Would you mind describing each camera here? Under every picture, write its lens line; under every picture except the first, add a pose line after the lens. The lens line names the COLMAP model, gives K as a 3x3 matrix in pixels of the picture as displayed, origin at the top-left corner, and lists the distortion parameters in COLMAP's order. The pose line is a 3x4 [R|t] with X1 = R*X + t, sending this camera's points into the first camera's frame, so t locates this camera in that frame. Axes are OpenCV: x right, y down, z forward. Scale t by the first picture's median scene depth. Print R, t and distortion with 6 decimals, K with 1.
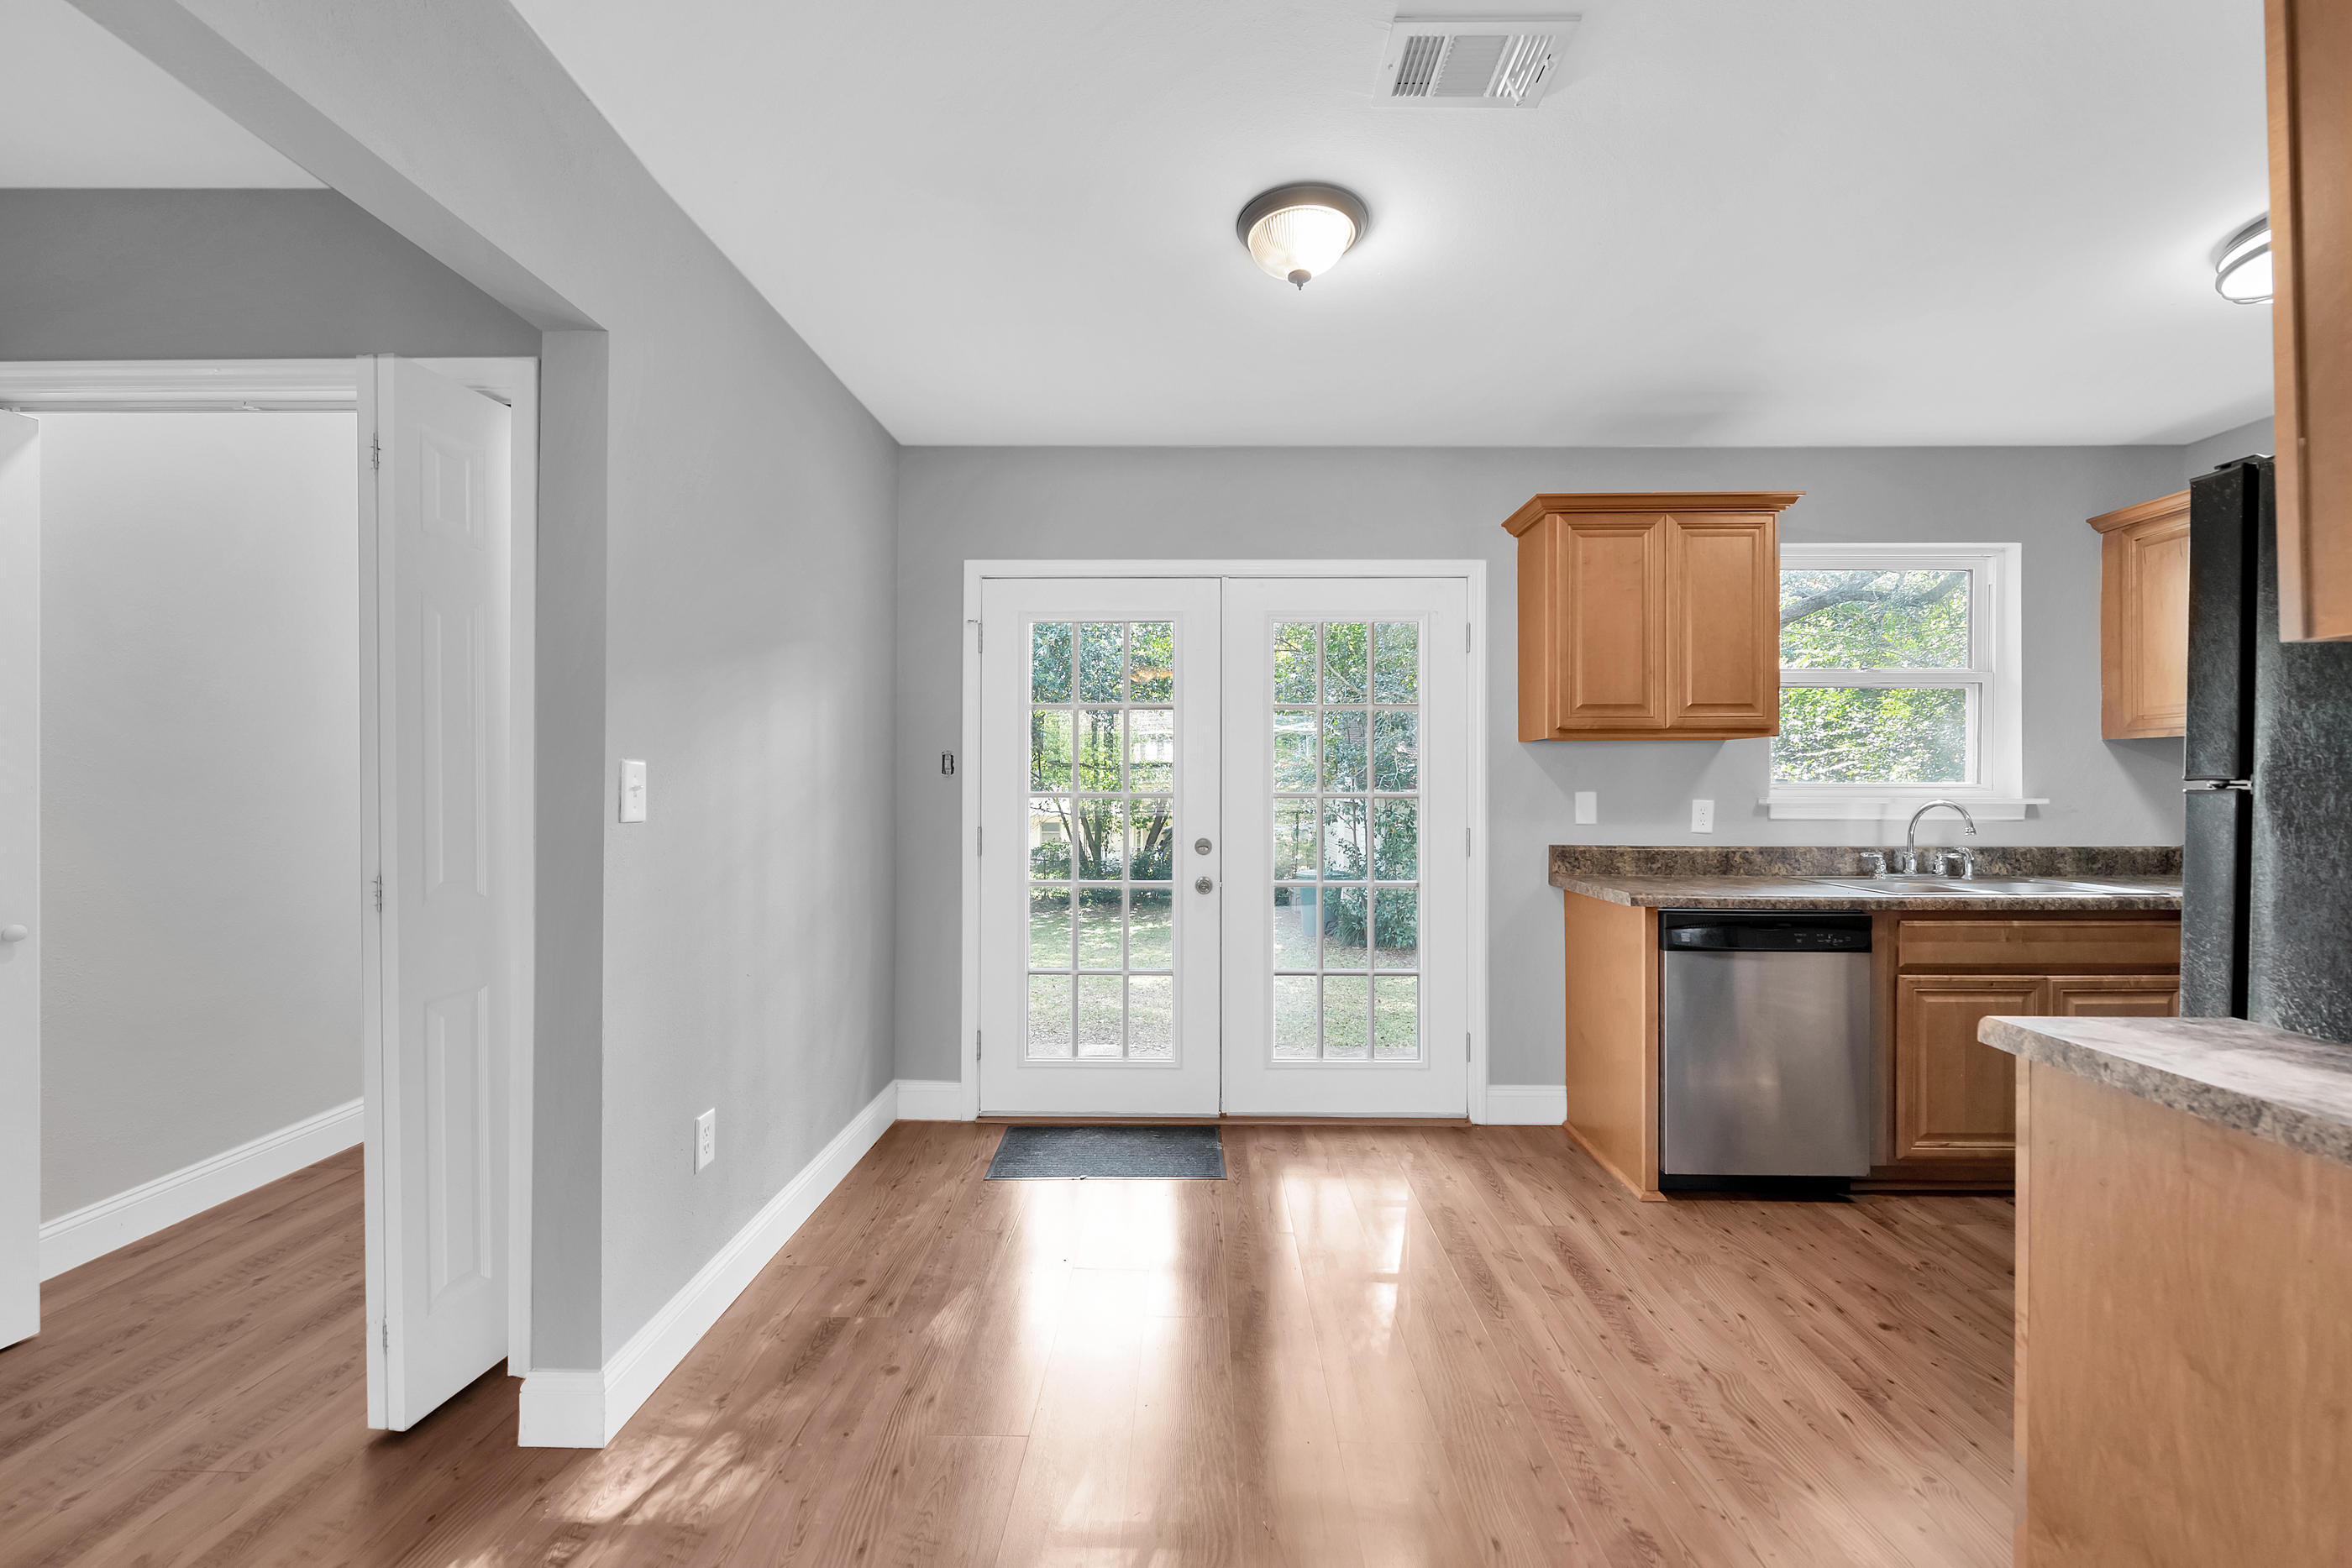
lens RADIAL K [[940.1, 0, 1176.0], [0, 940.1, 783.8], [0, 0, 1]] dist [0.001685, -0.002345]
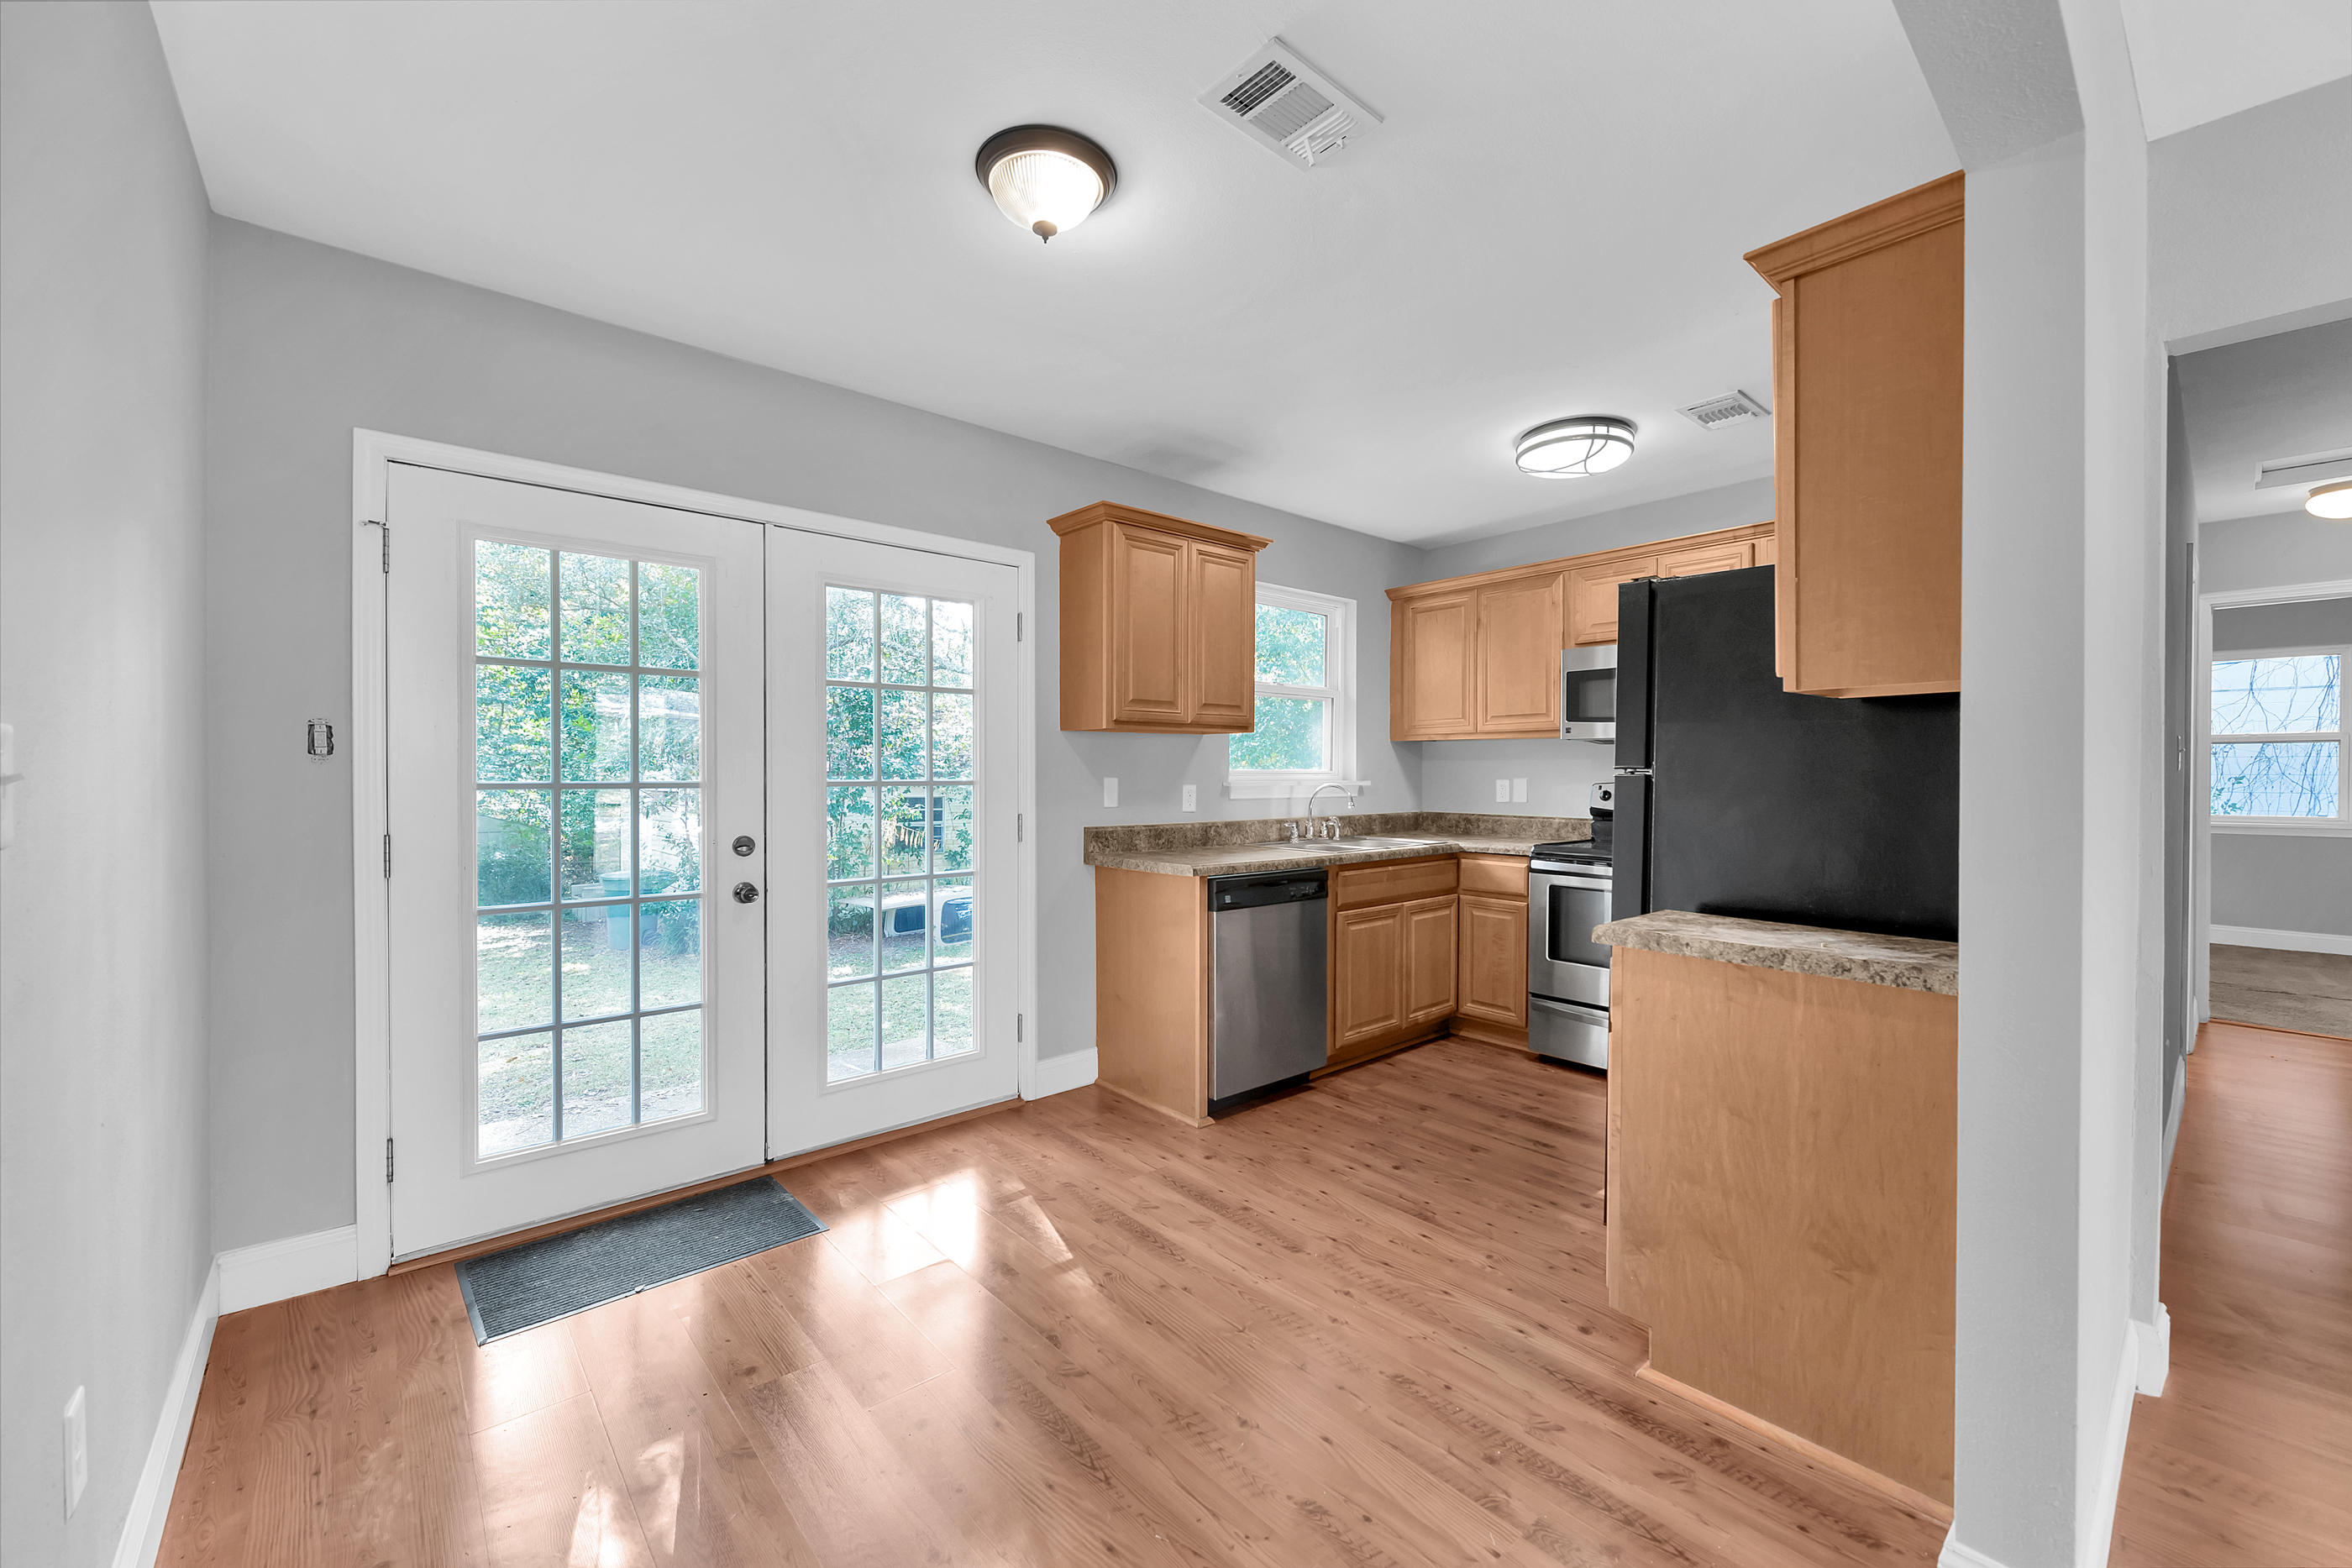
lens RADIAL K [[940.1, 0, 1173.0], [0, 940.1, 781.9], [0, 0, 1]] dist [0.001685, -0.002345]
pose [[0.737597, -0.007175, 0.675203, -0.275949], [-0.001040, 0.999930, 0.011762, 0.000158], [-0.675241, -0.009378, 0.737538, 0.146080]]
